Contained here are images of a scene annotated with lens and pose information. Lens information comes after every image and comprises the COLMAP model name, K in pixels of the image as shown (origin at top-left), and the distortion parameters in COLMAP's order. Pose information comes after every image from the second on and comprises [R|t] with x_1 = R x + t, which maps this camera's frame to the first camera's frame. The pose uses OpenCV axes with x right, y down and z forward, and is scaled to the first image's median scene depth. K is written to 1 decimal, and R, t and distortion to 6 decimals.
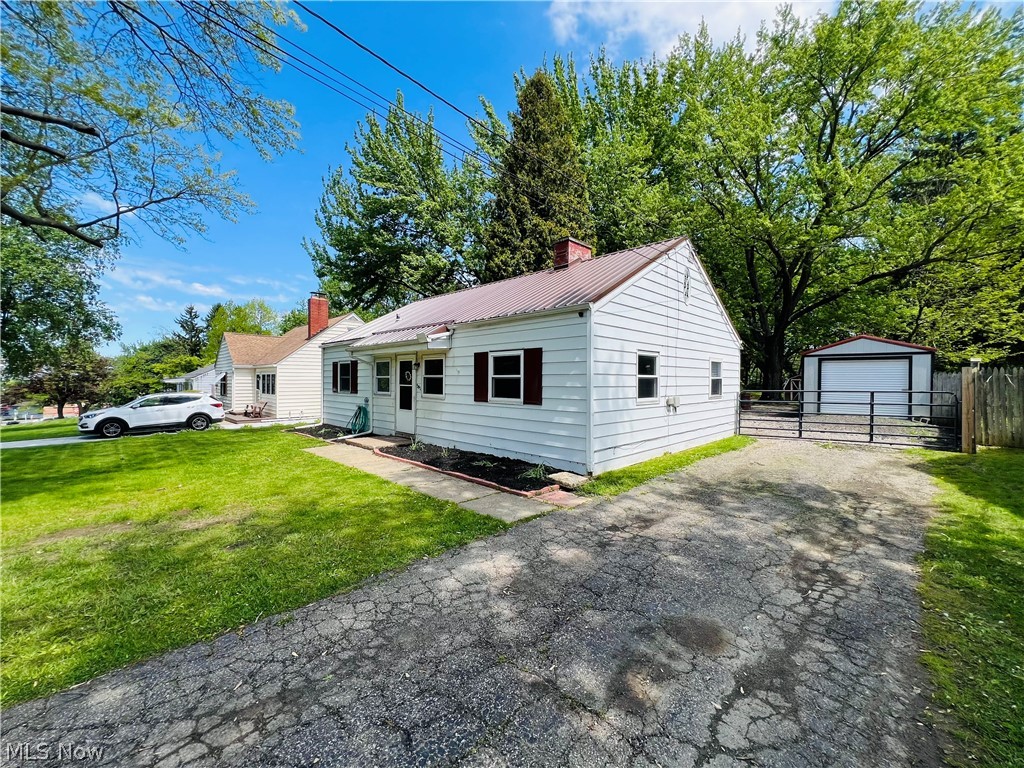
lens RADIAL K [[407.9, 0, 509.9], [0, 407.9, 382.3], [0, 0, 1]] dist [-0.002145, 0.000546]
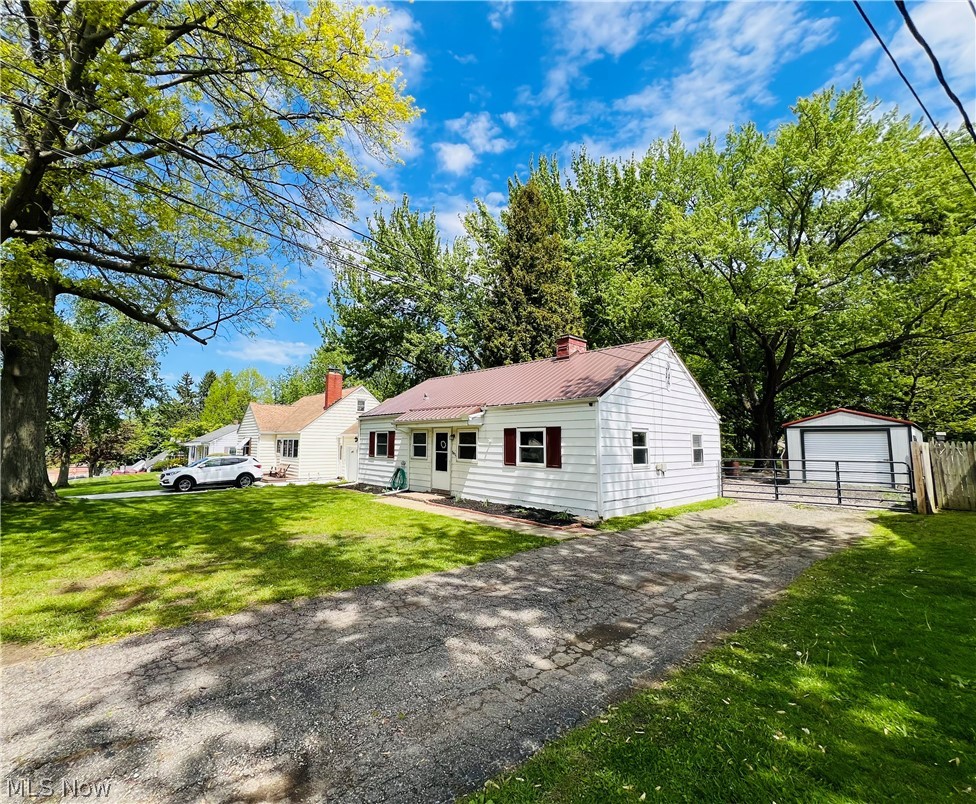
lens RADIAL K [[422.2, 0, 442.1], [0, 422.2, 403.1], [0, 0, 1]] dist [0.004976, -0.001648]
pose [[0.995429, -0.001589, -0.095490, -0.086621], [-0.008163, 0.994787, -0.101644, -0.006888], [0.095154, 0.101959, 0.990227, -0.220685]]
